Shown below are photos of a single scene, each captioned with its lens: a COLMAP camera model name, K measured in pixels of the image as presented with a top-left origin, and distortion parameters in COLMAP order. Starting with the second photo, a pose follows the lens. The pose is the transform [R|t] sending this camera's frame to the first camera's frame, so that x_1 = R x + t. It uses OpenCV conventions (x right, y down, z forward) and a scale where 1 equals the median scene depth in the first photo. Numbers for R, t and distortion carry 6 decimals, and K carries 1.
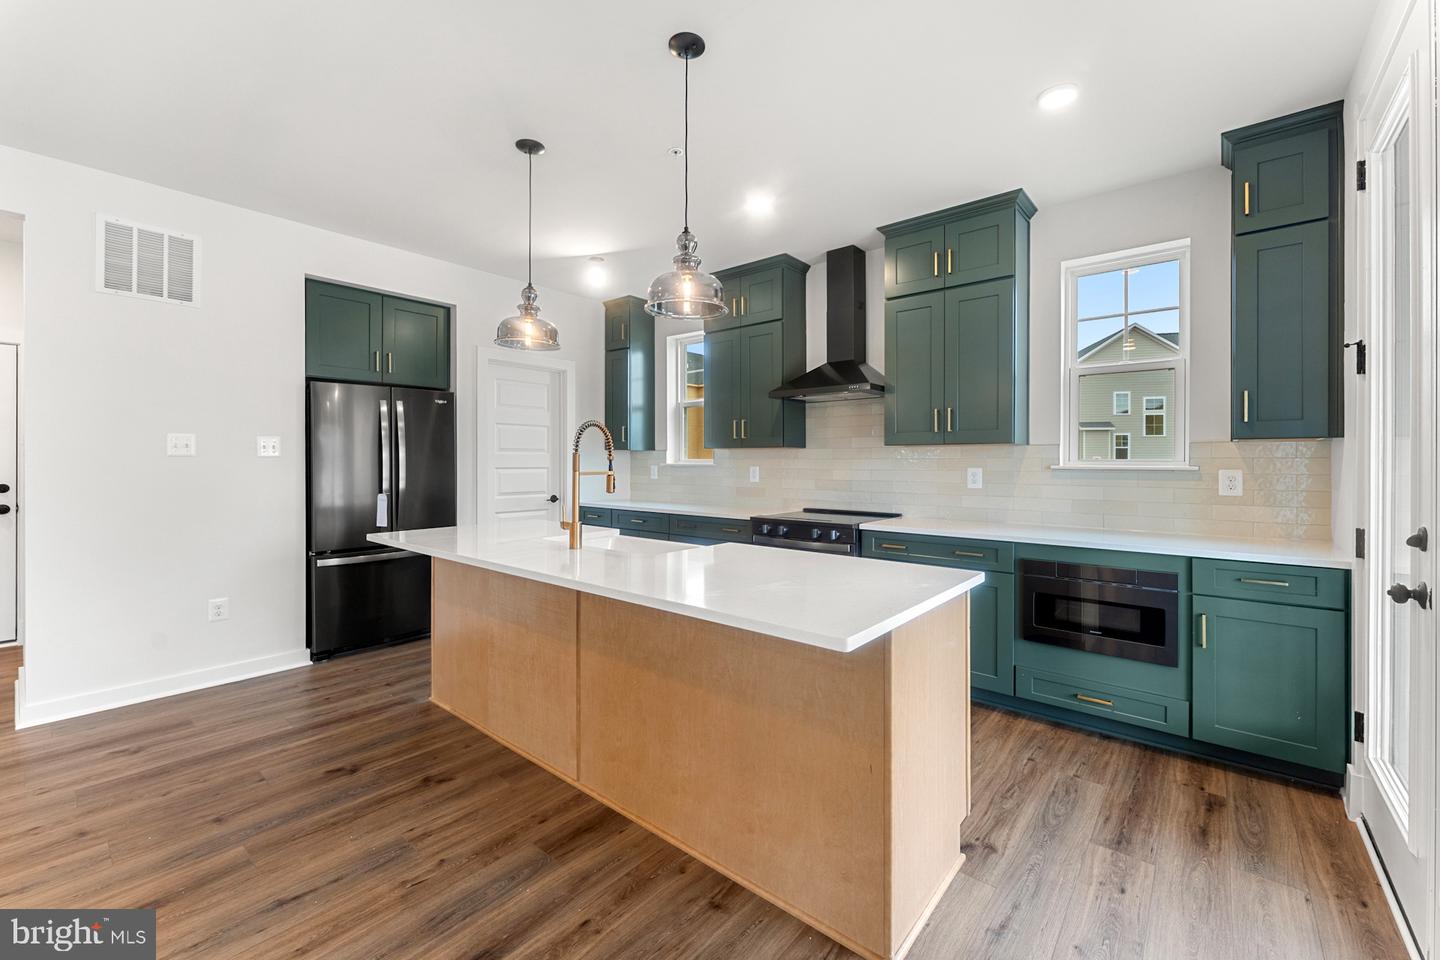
lens RADIAL K [[584.4, 0, 714.9], [0, 584.4, 465.5], [0, 0, 1]] dist [0.001027, 0.000192]
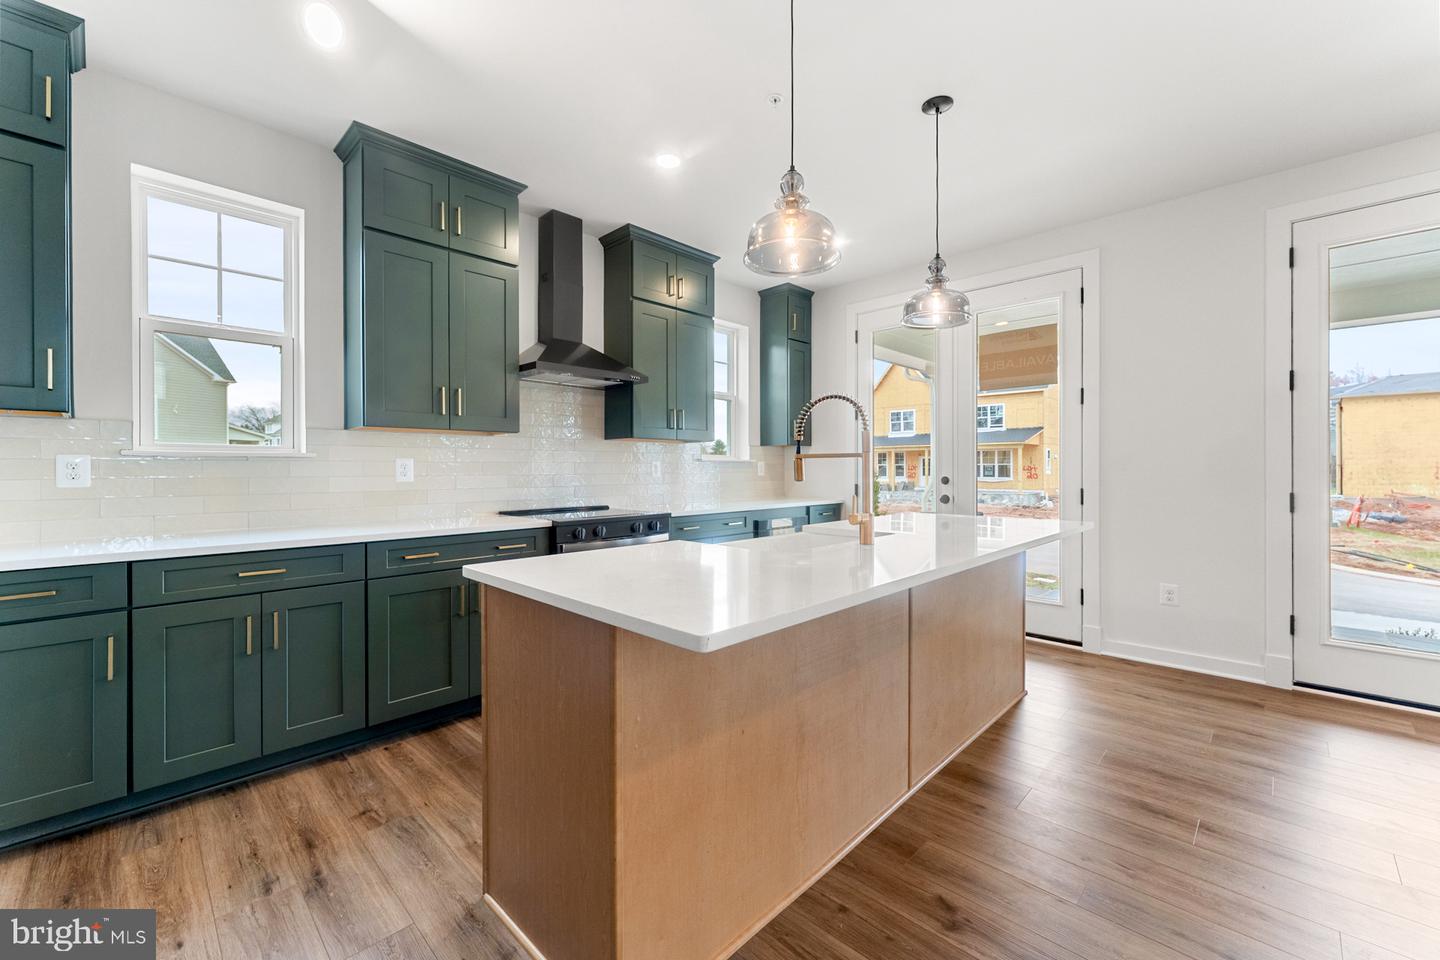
lens RADIAL K [[584.4, 0, 714.9], [0, 584.4, 465.5], [0, 0, 1]] dist [0.001027, 0.000192]
pose [[0.071748, -0.005176, 0.997409, -1.067820], [0.002300, 0.999985, 0.005024, 0.013648], [-0.997420, 0.001934, 0.071759, 1.116164]]
